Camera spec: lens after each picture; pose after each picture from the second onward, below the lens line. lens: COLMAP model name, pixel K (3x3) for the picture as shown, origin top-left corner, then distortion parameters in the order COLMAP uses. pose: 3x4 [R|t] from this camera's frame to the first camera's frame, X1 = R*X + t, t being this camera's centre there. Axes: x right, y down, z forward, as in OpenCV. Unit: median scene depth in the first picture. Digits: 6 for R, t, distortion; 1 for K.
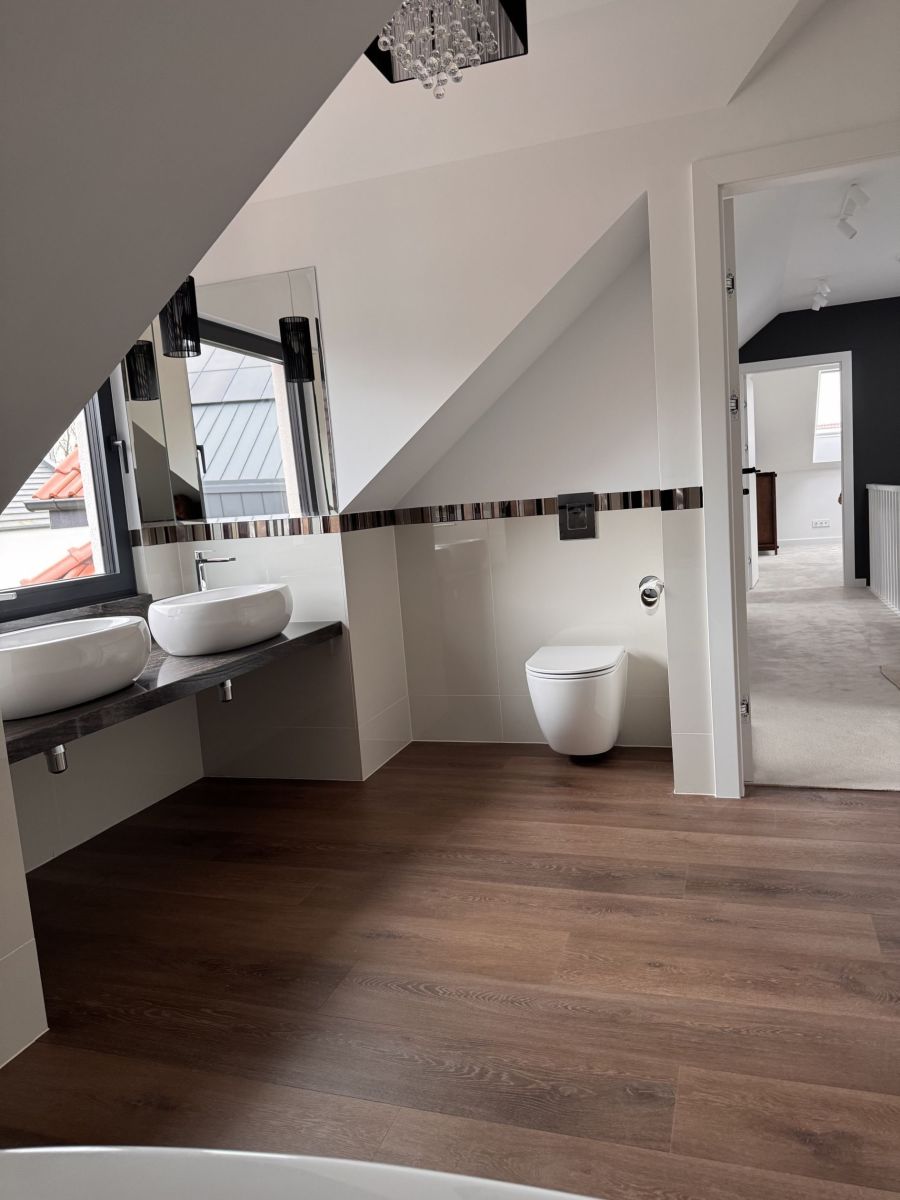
lens RADIAL K [[845.7, 0, 452.4], [0, 845.7, 605.1], [0, 0, 1]] dist [0.002476, 0.001361]
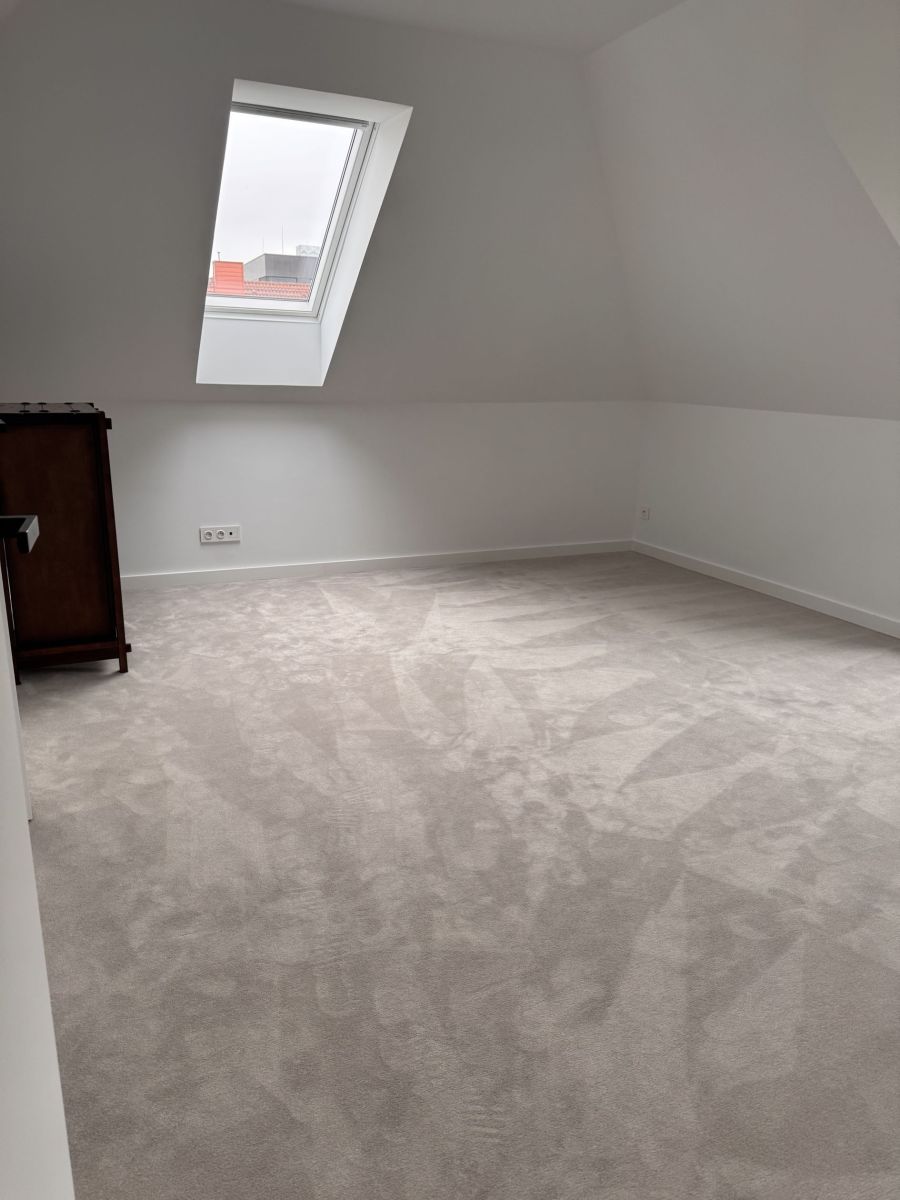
lens RADIAL K [[866.8, 0, 455.5], [0, 866.8, 591.4], [0, 0, 1]] dist [0.010511, -0.002323]
pose [[0.721383, -0.074346, 0.688535, 0.370095], [0.006249, 0.994879, 0.100877, -0.180908], [-0.692509, -0.068468, 0.718153, 1.008599]]
